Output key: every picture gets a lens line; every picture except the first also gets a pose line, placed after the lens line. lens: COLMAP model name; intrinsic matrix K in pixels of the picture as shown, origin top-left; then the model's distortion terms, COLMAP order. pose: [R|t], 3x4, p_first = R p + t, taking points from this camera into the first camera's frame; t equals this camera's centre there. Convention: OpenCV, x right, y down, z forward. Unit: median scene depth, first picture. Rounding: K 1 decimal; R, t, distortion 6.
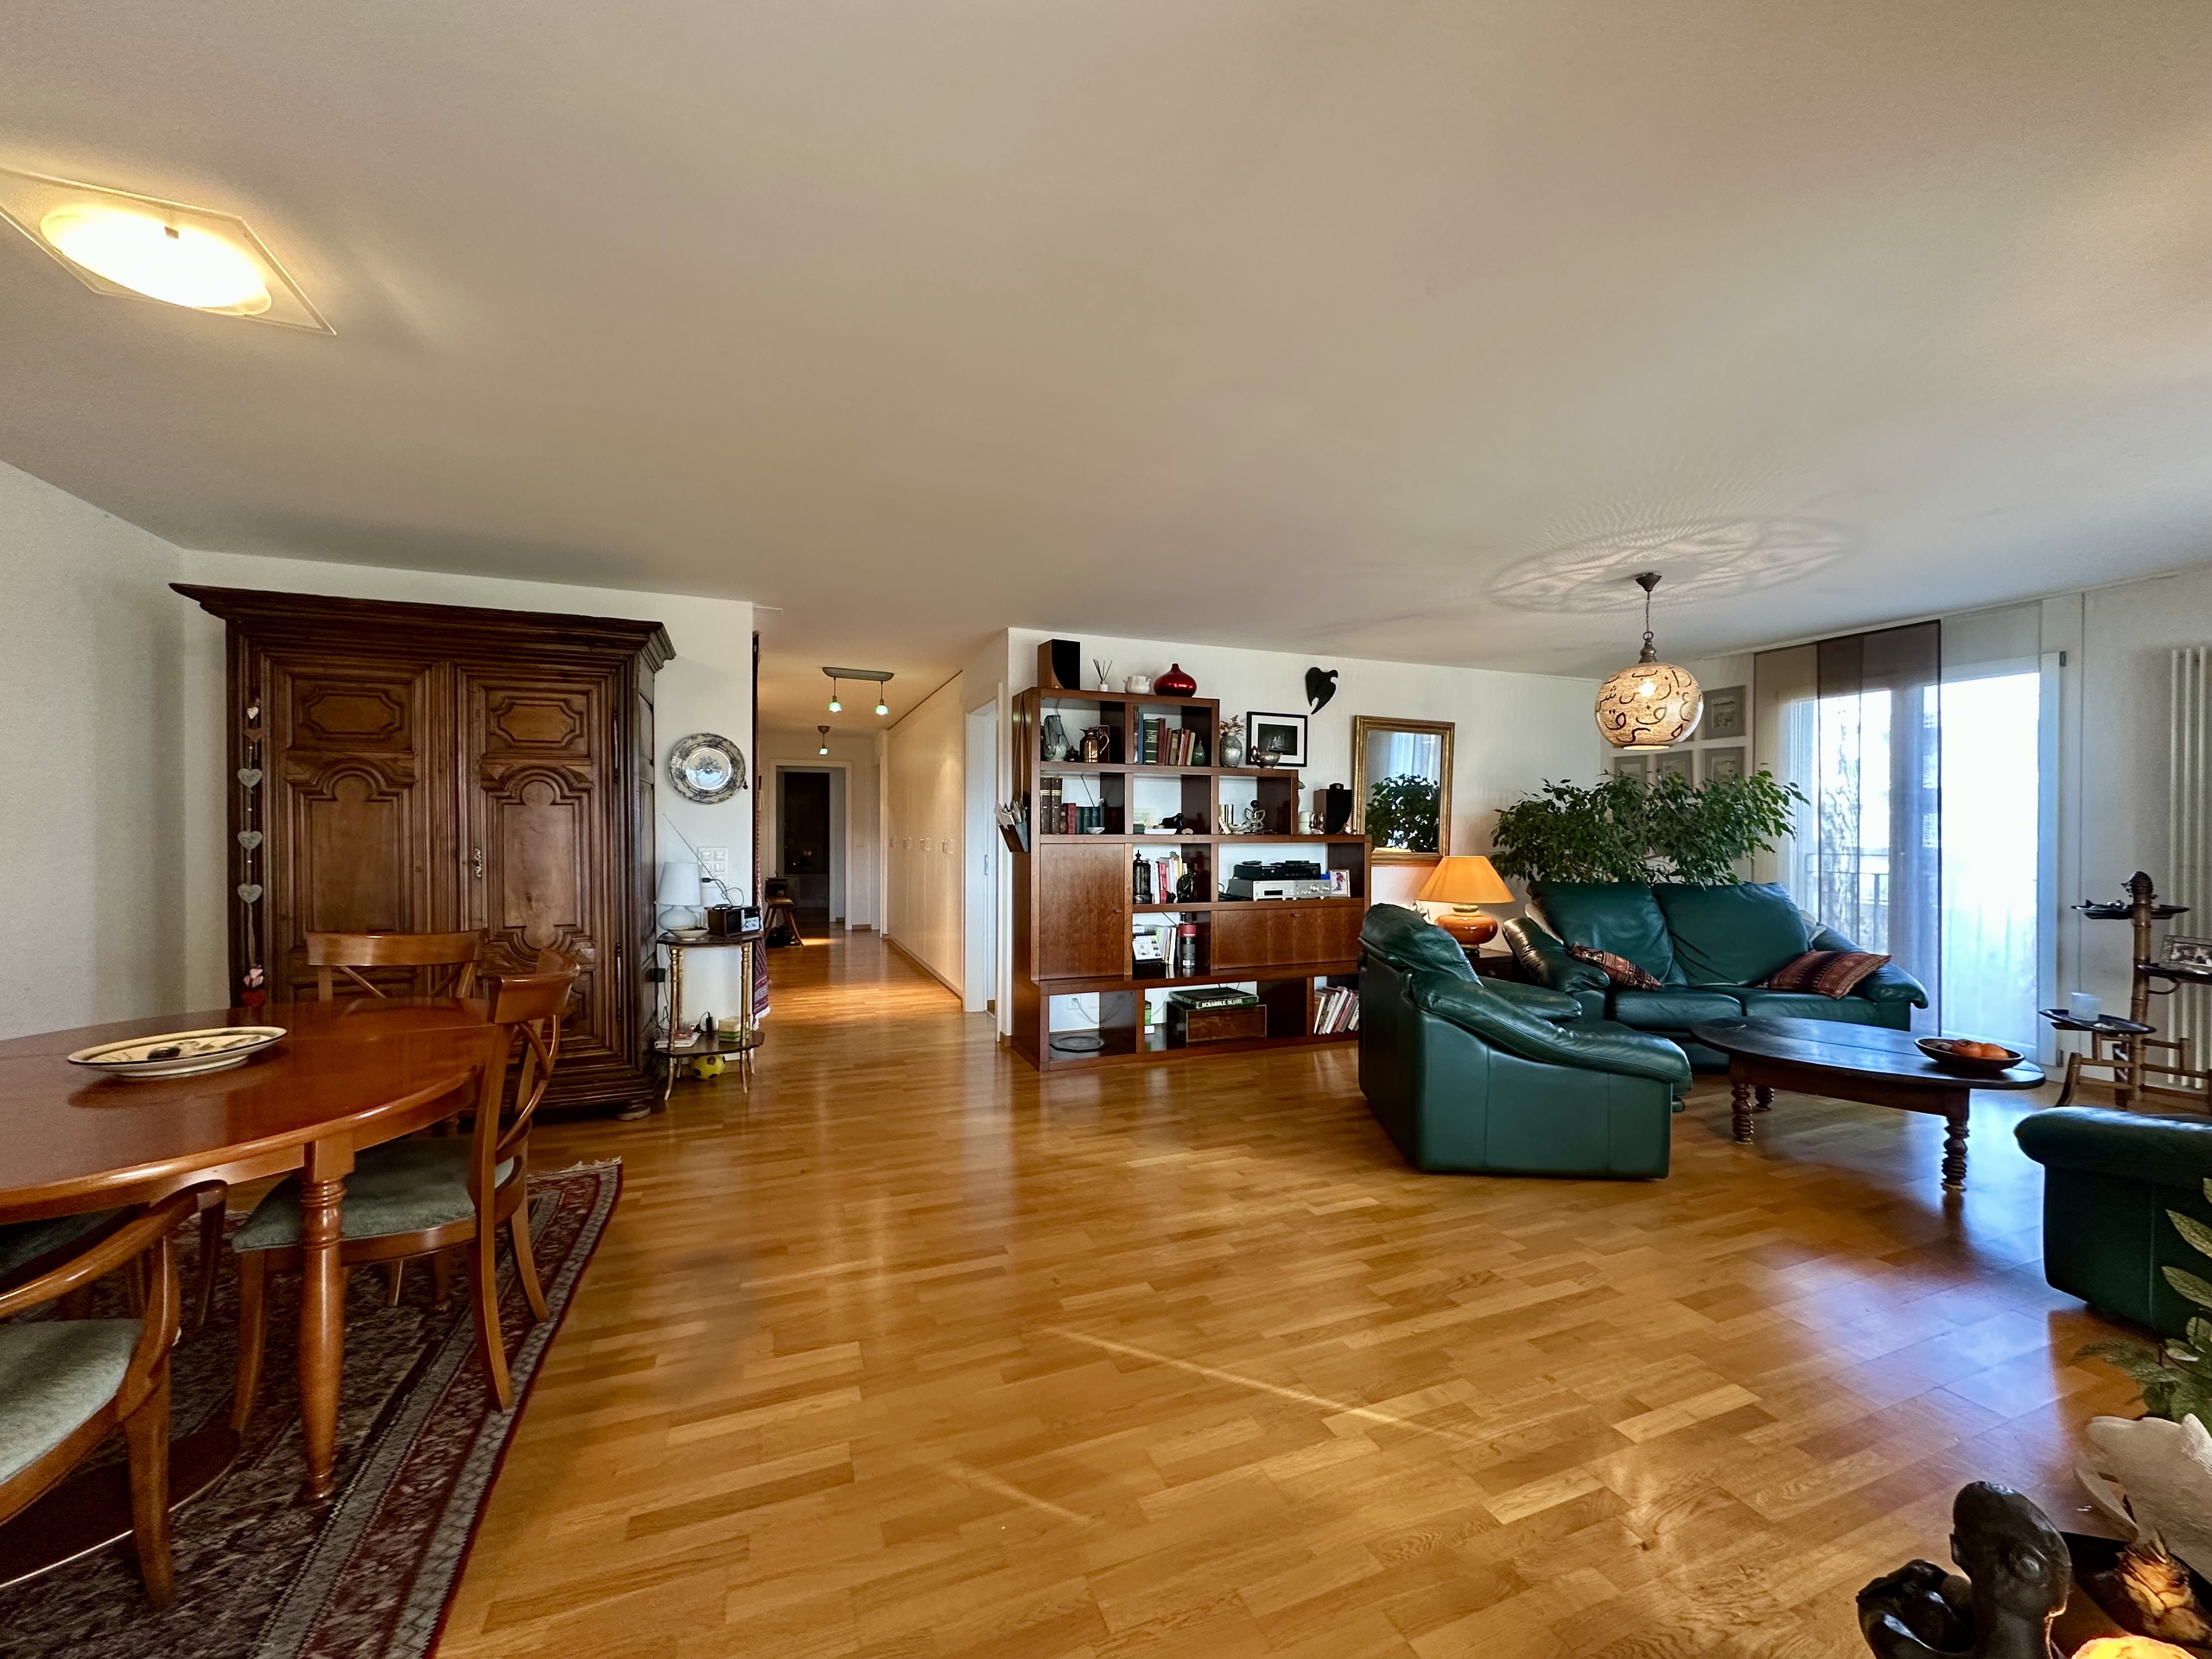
lens RADIAL K [[876.9, 0, 1097.7], [0, 876.9, 837.8], [0, 0, 1]] dist [0.003157, 0.000029]
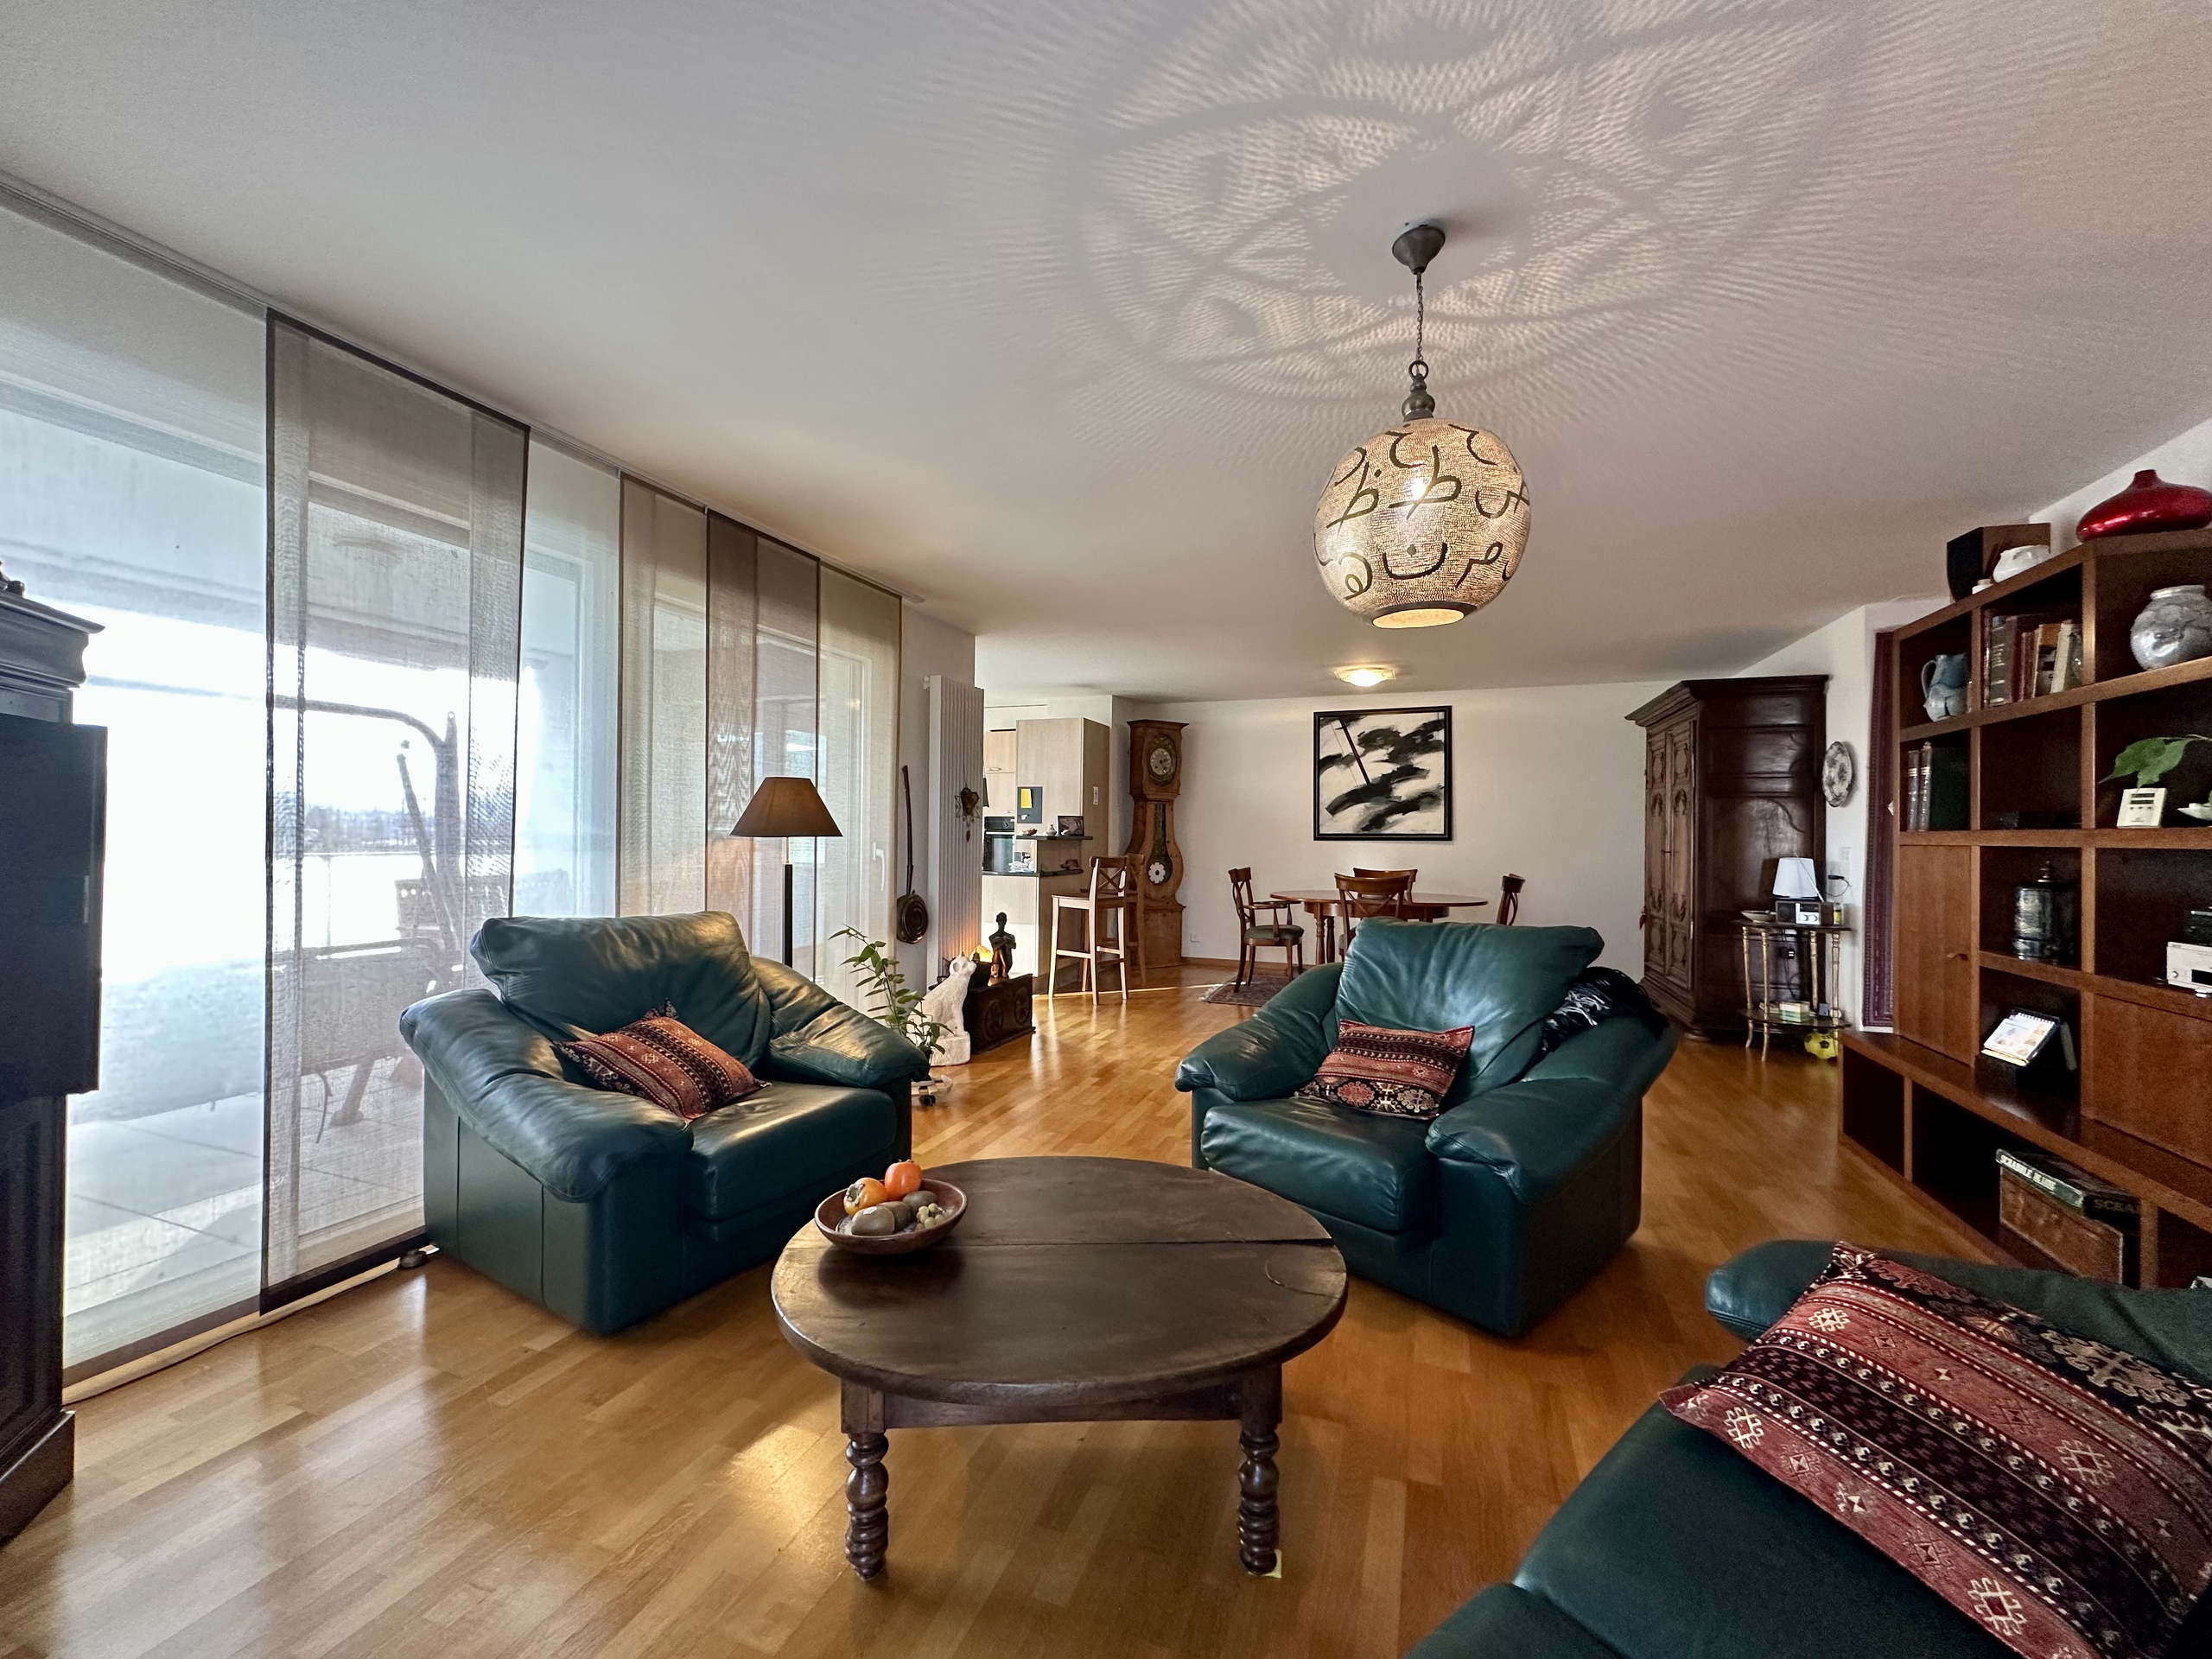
lens RADIAL K [[876.9, 0, 1107.5], [0, 876.9, 831.0], [0, 0, 1]] dist [0.003157, 0.000029]
pose [[-0.686576, -0.012584, -0.726949, 1.202766], [-0.015019, 0.999882, -0.003124, 0.010674], [0.726903, 0.008773, -0.686685, 1.360583]]
